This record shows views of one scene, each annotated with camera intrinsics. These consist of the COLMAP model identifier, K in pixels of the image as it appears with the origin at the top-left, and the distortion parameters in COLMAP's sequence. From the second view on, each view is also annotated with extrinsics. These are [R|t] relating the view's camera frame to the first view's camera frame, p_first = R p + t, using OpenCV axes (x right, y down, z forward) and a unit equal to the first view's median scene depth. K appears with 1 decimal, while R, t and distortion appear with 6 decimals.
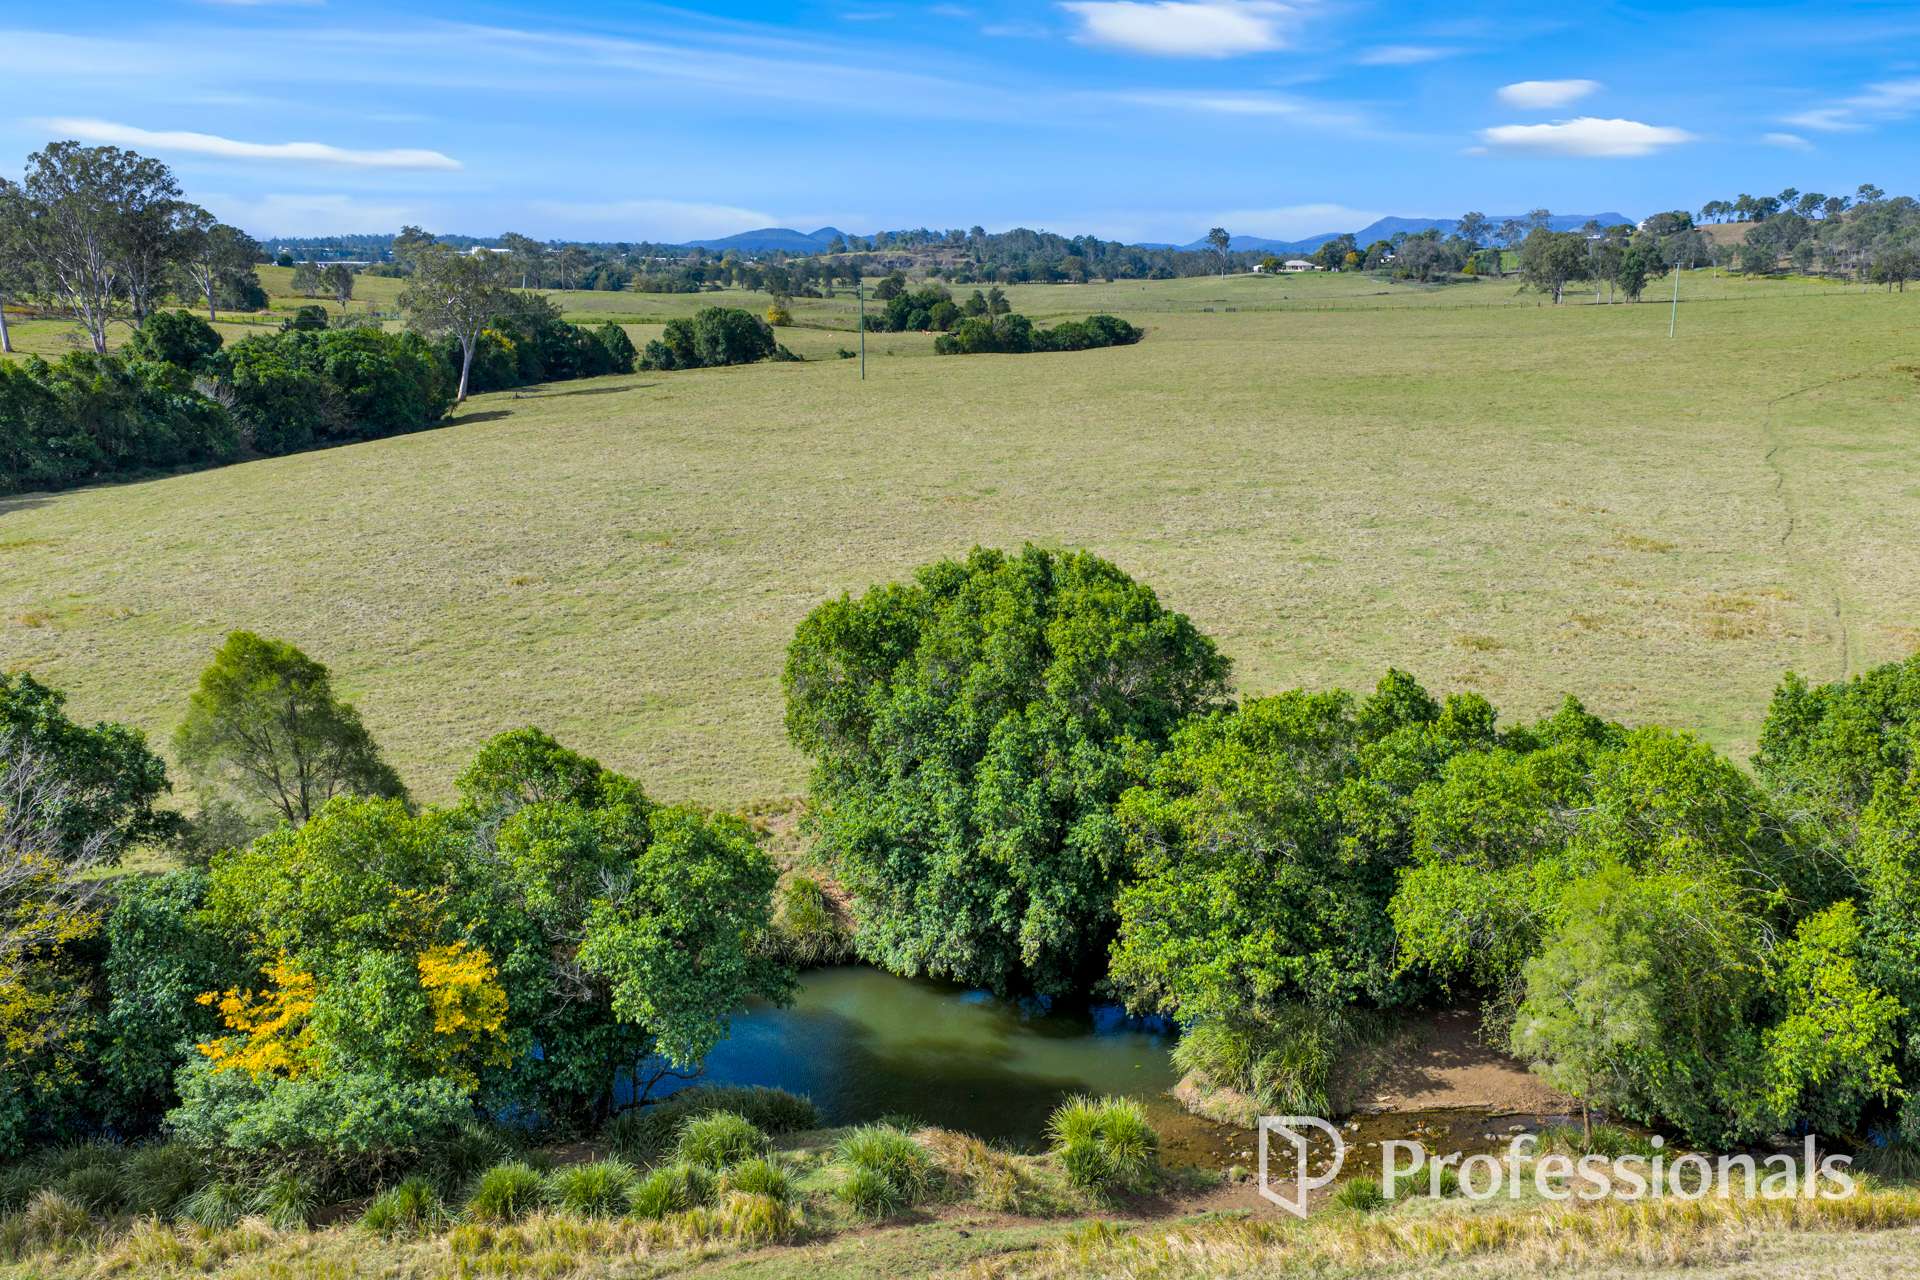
lens RADIAL K [[1600.9, 0, 970.2], [0, 1600.9, 644.2], [0, 0, 1]] dist [0.039947, -0.063620]
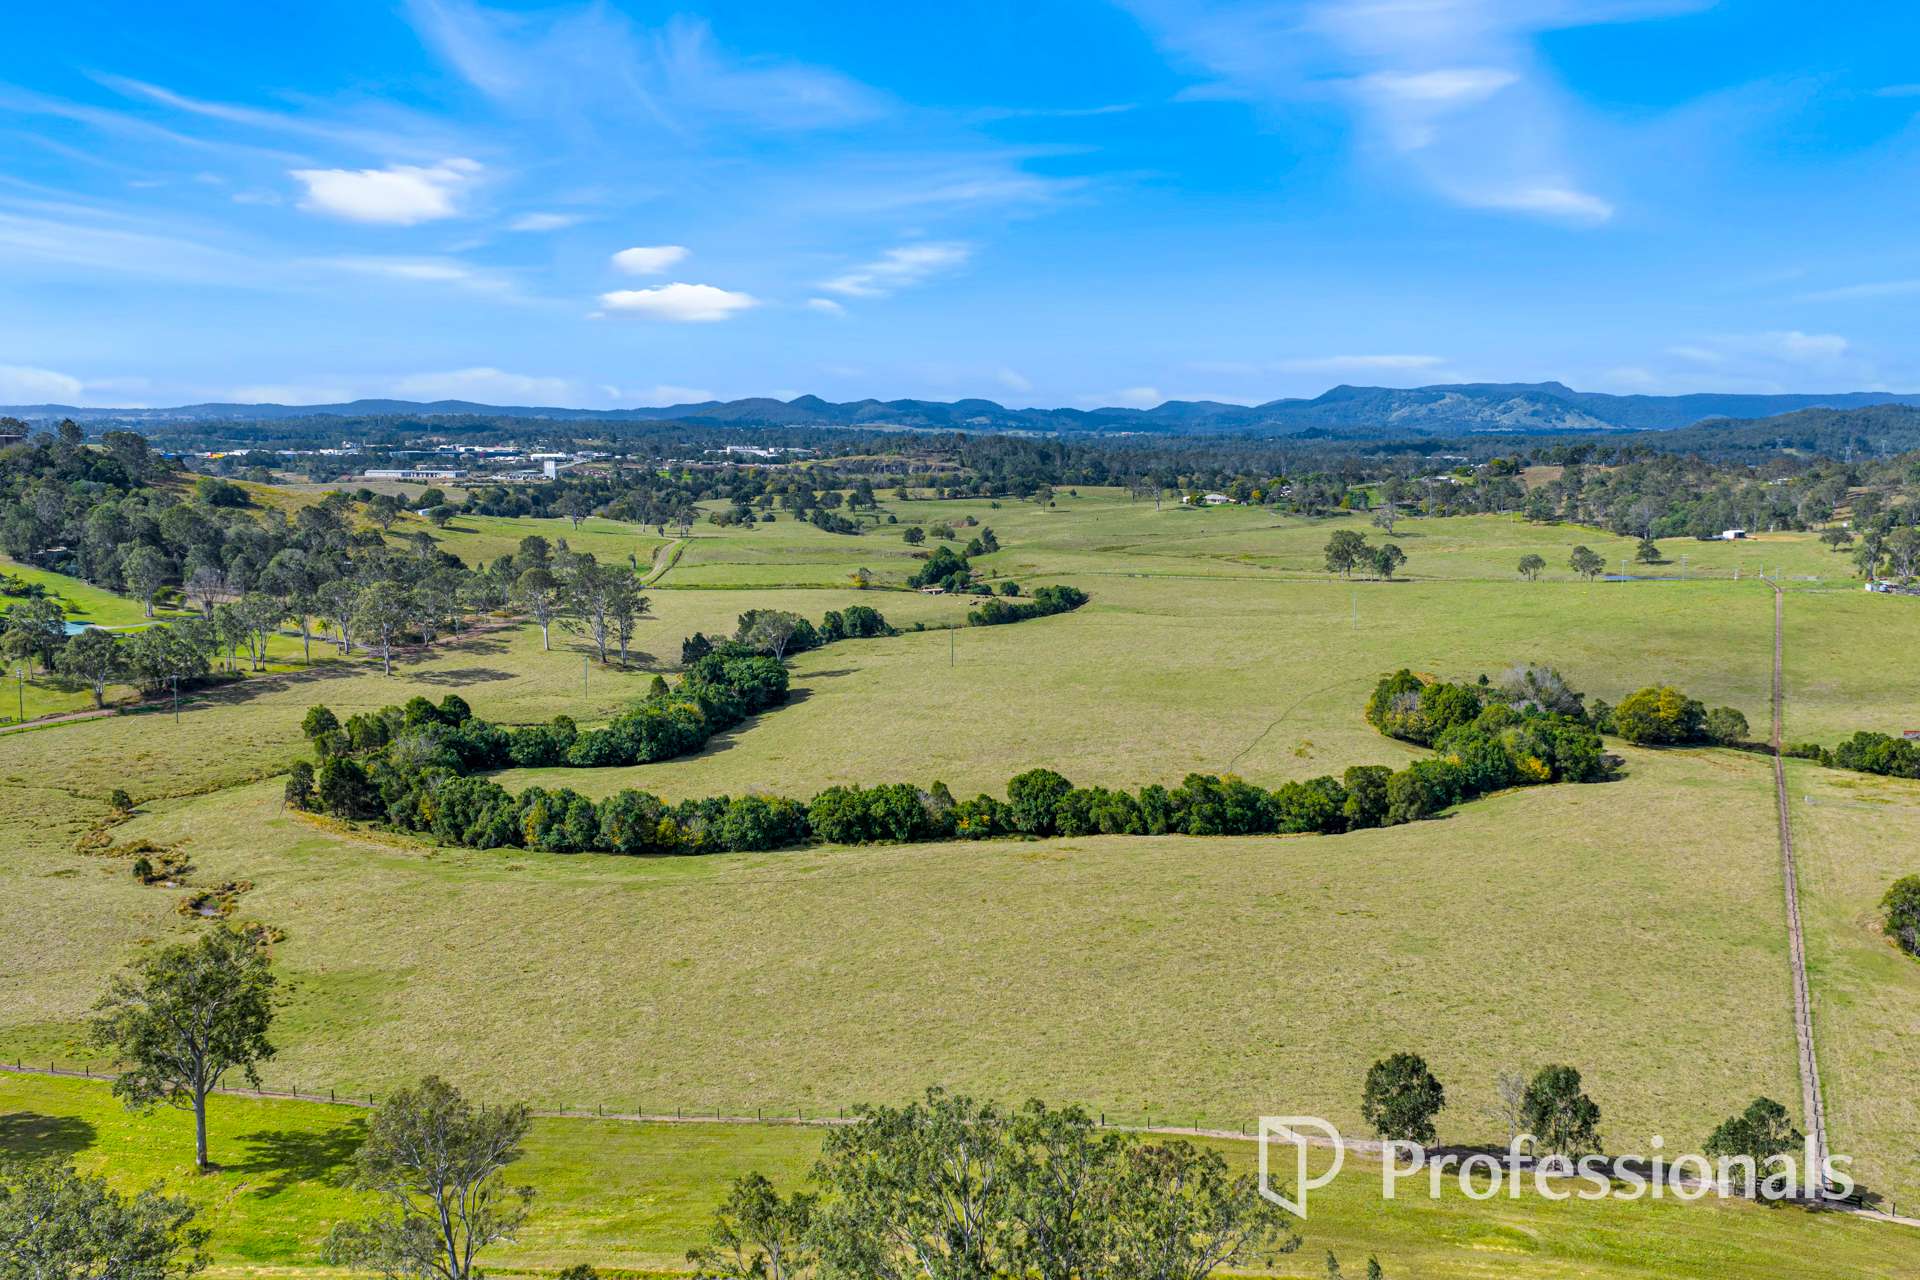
lens RADIAL K [[1600.9, 0, 970.2], [0, 1600.9, 644.2], [0, 0, 1]] dist [0.039947, -0.063620]
pose [[0.999831, -0.000037, 0.018390, -0.046268], [0.001756, 0.995620, -0.093476, 0.005730], [-0.018306, 0.093493, 0.995452, -0.673051]]
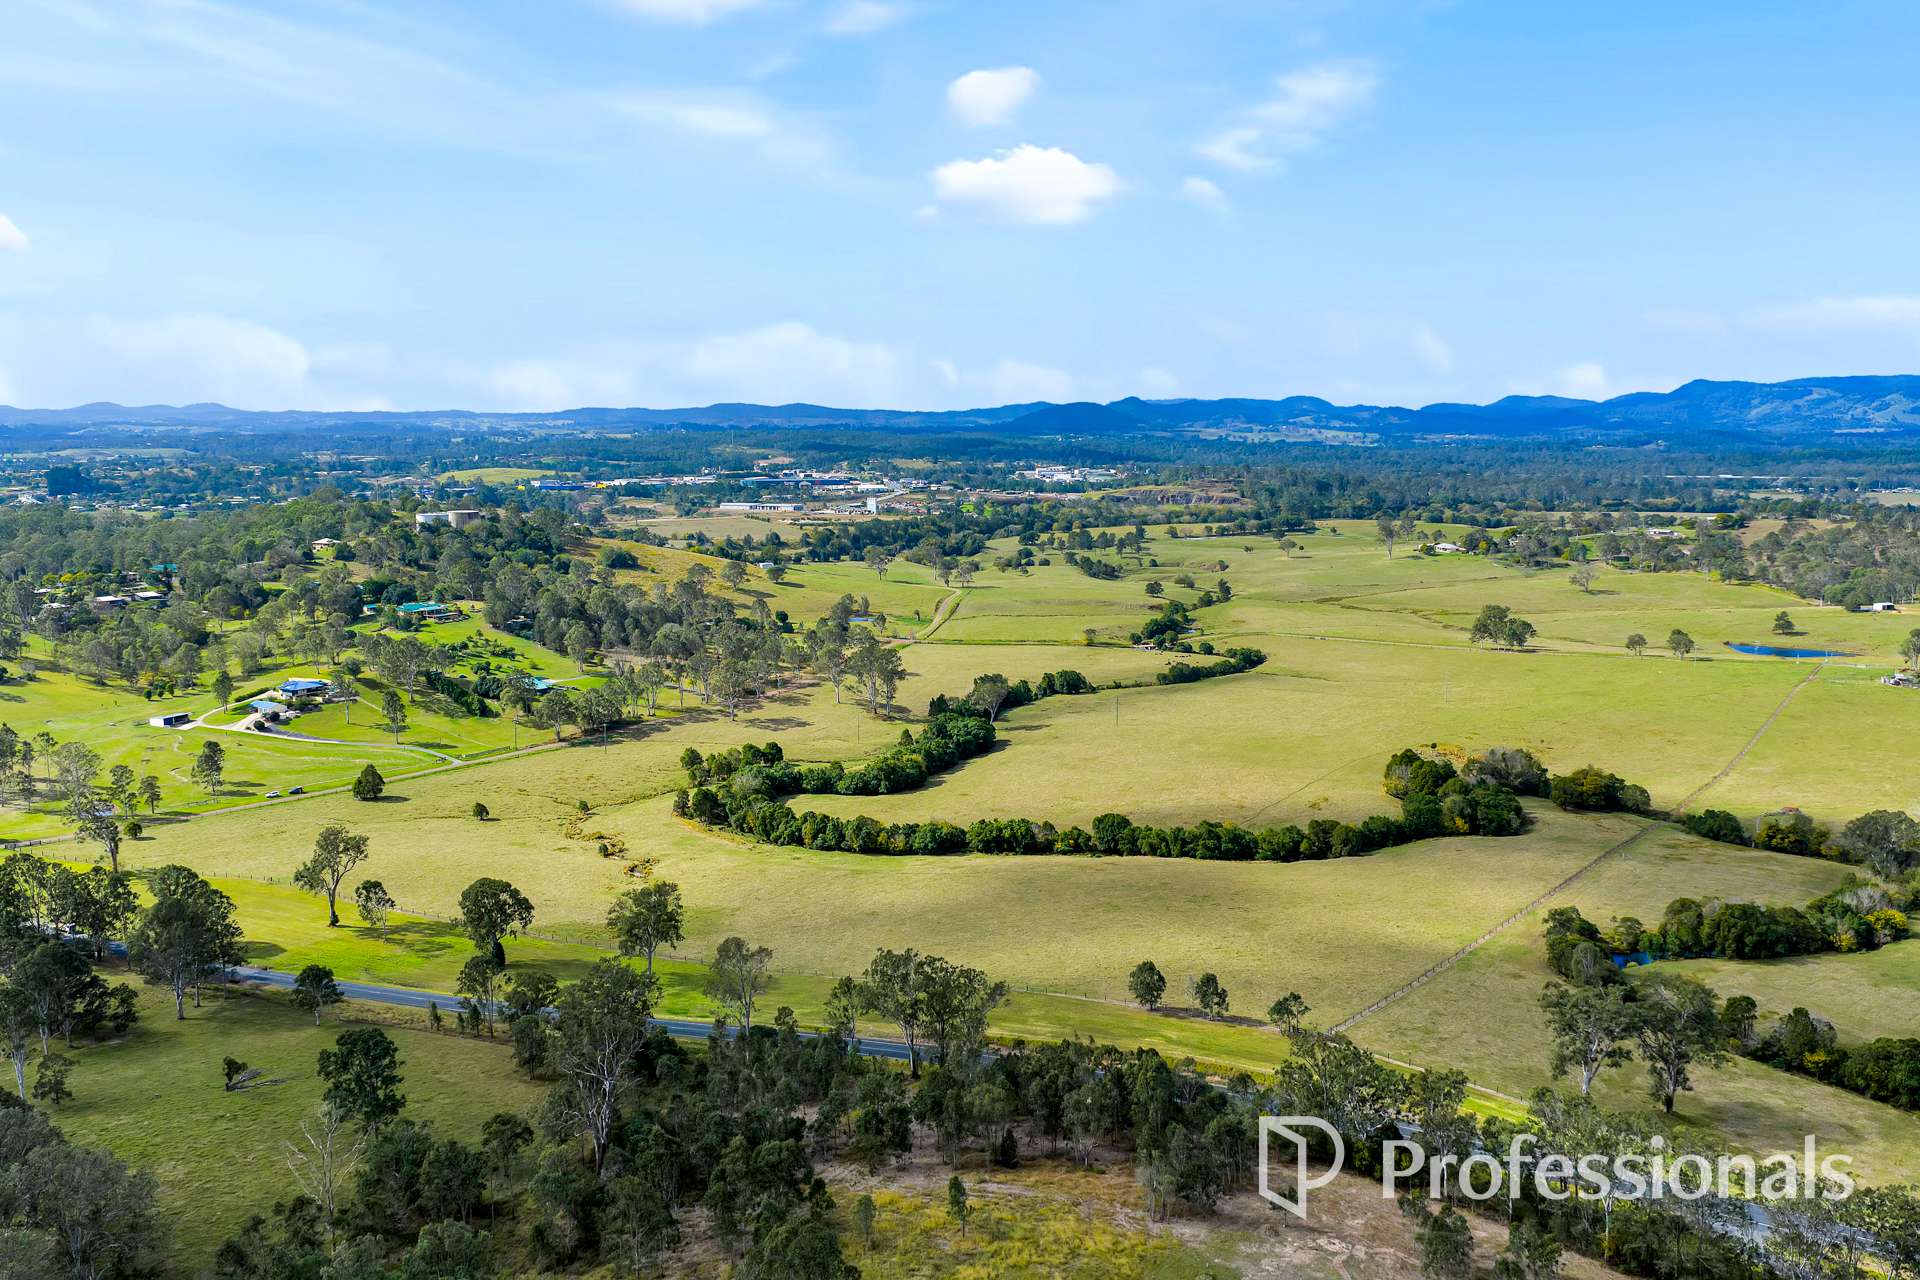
lens RADIAL K [[1600.9, 0, 970.2], [0, 1600.9, 644.2], [0, 0, 1]] dist [0.039947, -0.063620]
pose [[0.982805, 0.023024, -0.183205, 0.121278], [-0.039110, 0.995640, -0.084679, -0.027558], [0.180456, 0.090388, 0.979421, -1.160936]]
